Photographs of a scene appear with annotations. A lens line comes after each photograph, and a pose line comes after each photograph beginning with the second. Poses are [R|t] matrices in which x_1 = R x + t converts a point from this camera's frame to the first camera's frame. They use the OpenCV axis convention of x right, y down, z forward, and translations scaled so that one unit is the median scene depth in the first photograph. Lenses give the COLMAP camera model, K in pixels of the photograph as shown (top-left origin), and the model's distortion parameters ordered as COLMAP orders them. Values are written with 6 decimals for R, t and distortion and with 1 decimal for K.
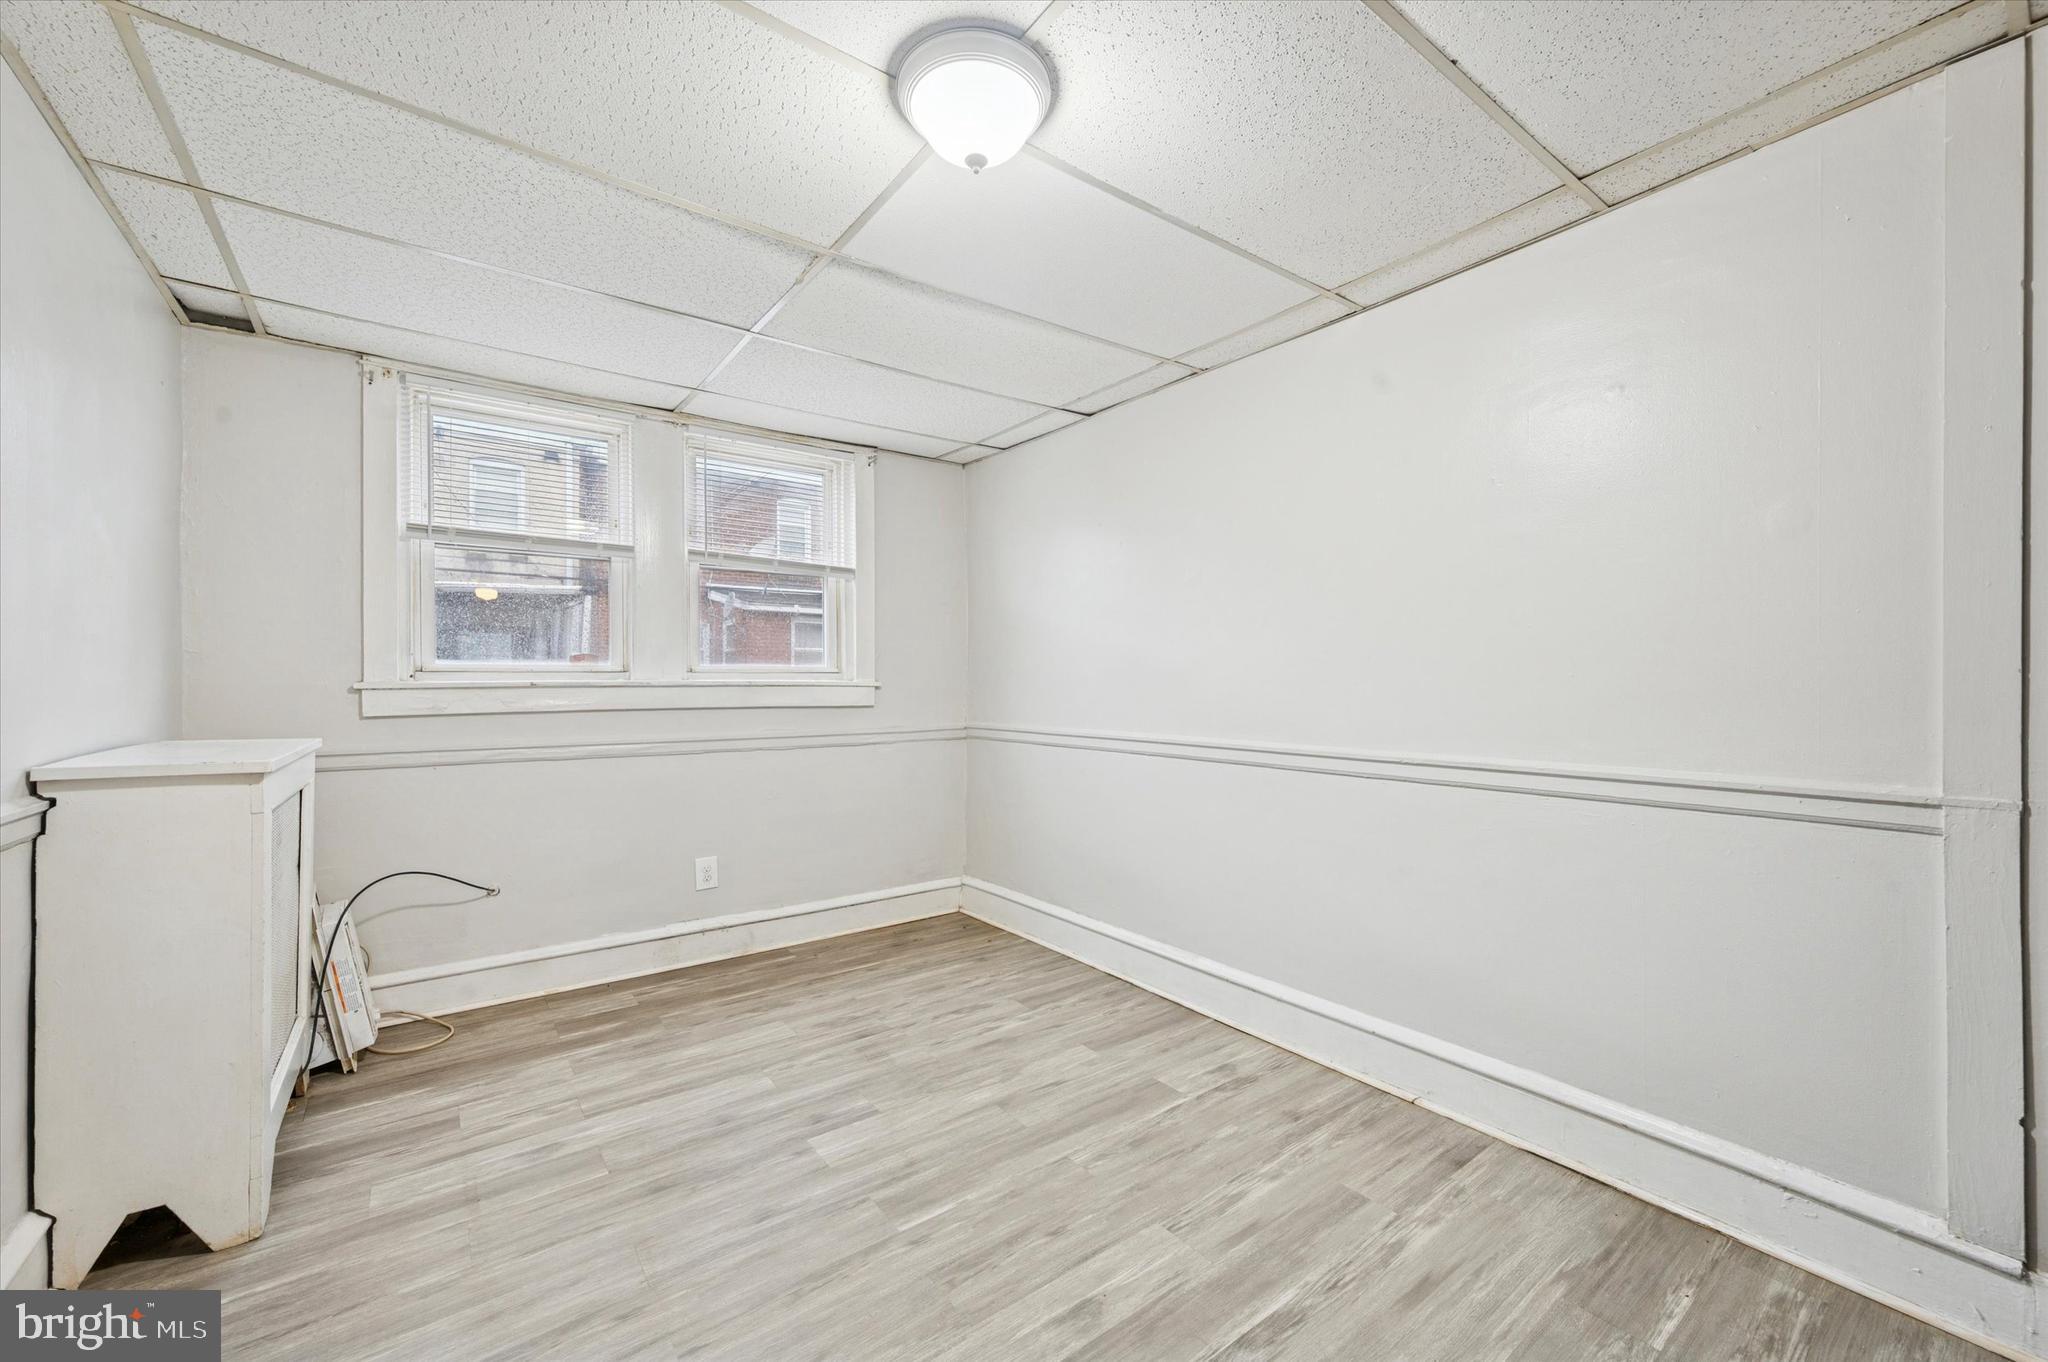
lens RADIAL K [[819.0, 0, 1031.3], [0, 819.0, 680.8], [0, 0, 1]] dist [0.004275, 0.000448]
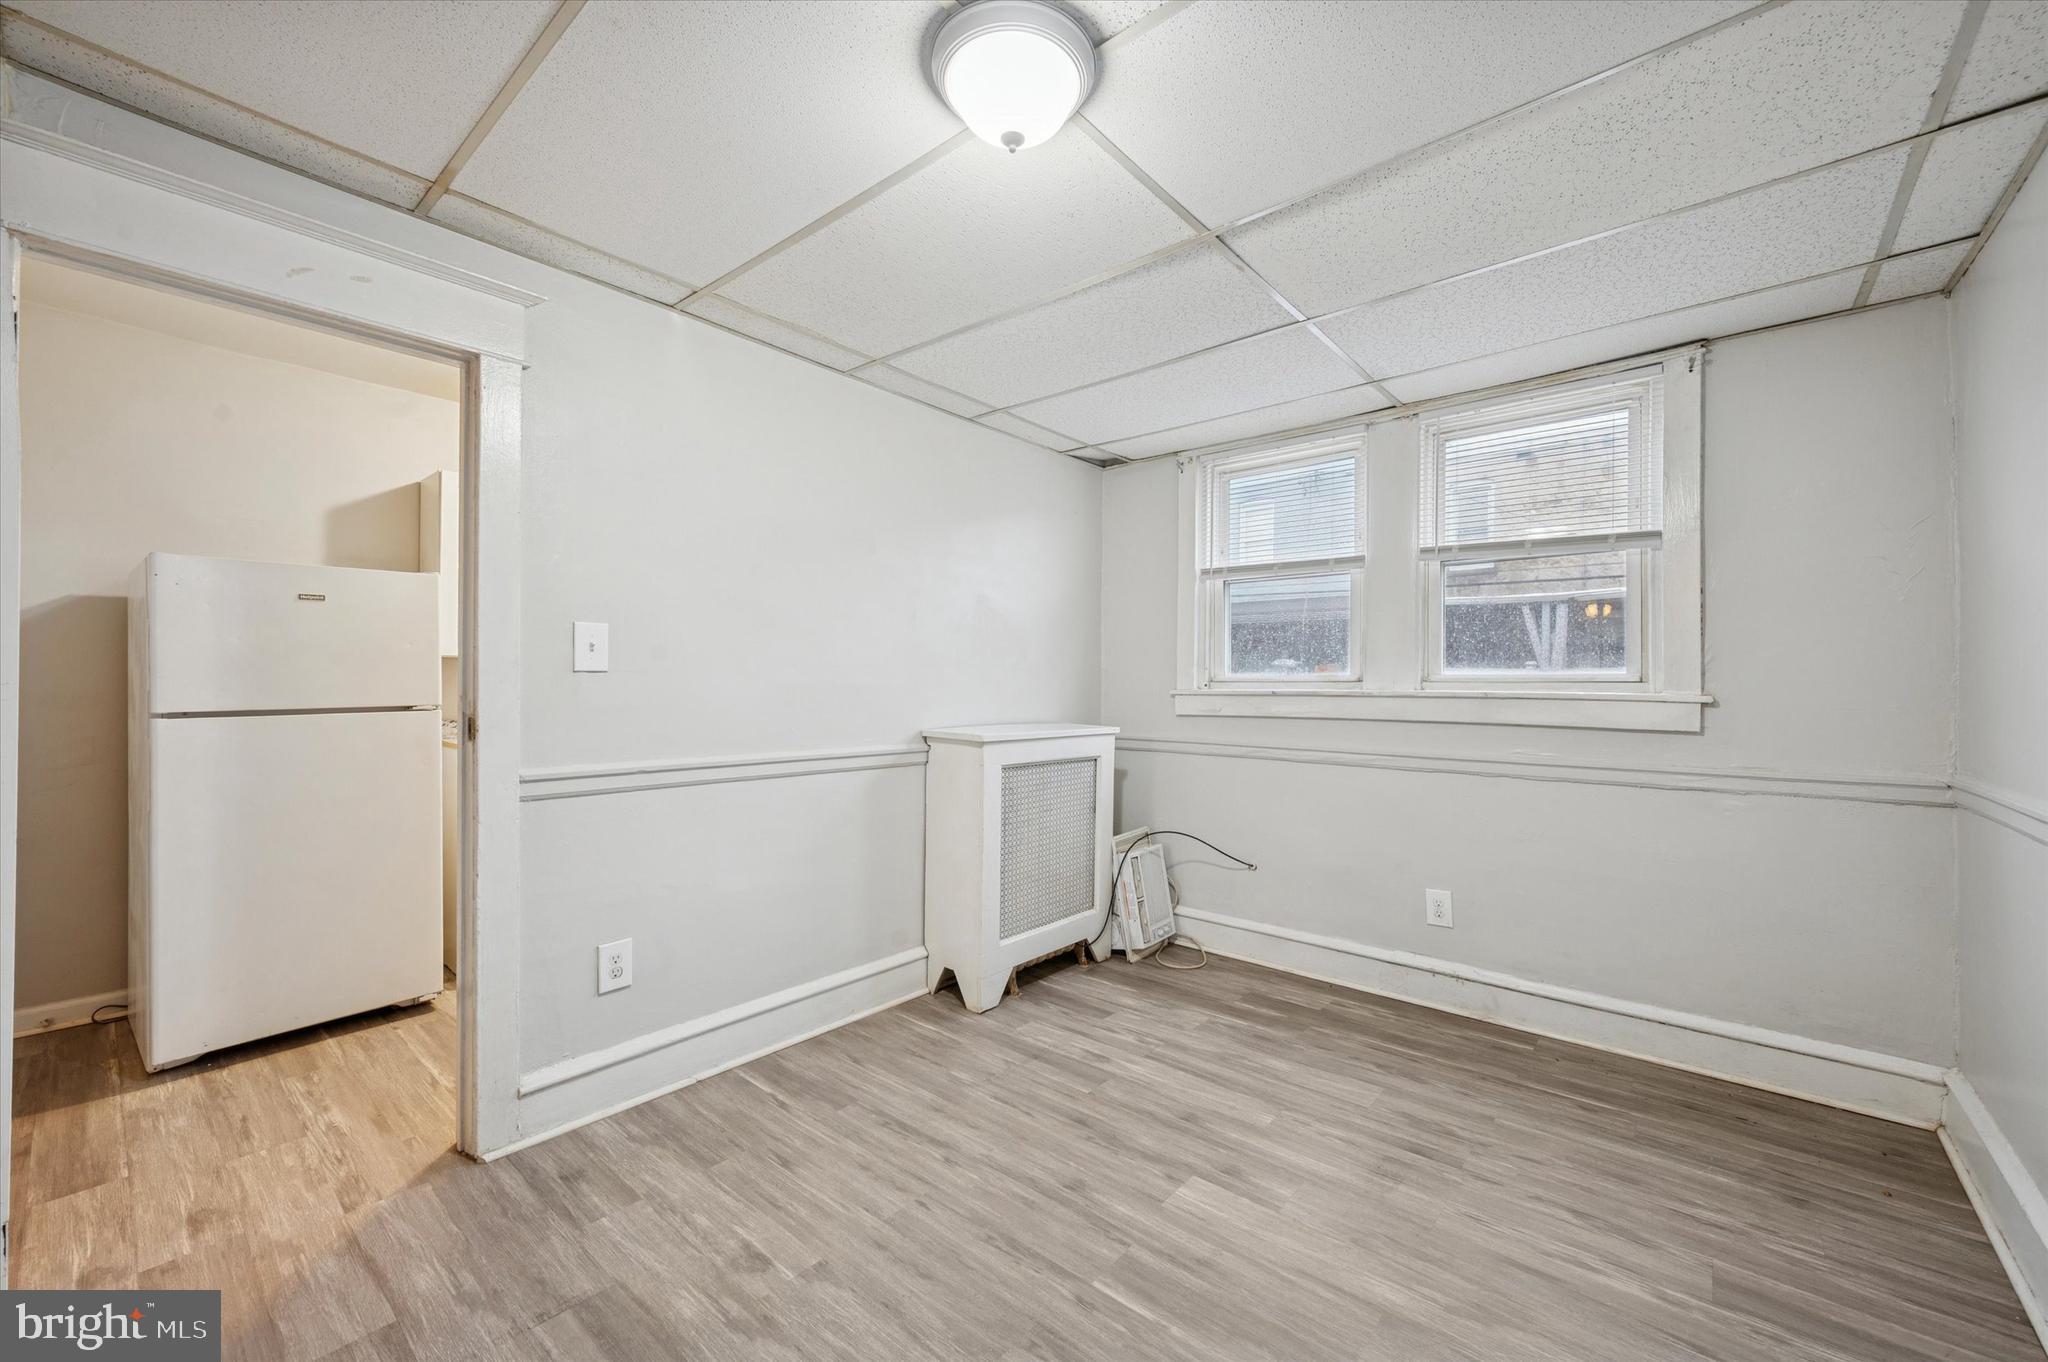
lens RADIAL K [[819.0, 0, 1026.1], [0, 819.0, 672.1], [0, 0, 1]] dist [0.004275, 0.000448]
pose [[0.206052, -0.012445, -0.978462, 0.453804], [-0.008867, 0.999854, -0.014585, -0.004670], [0.978501, 0.011682, 0.205912, 0.444322]]
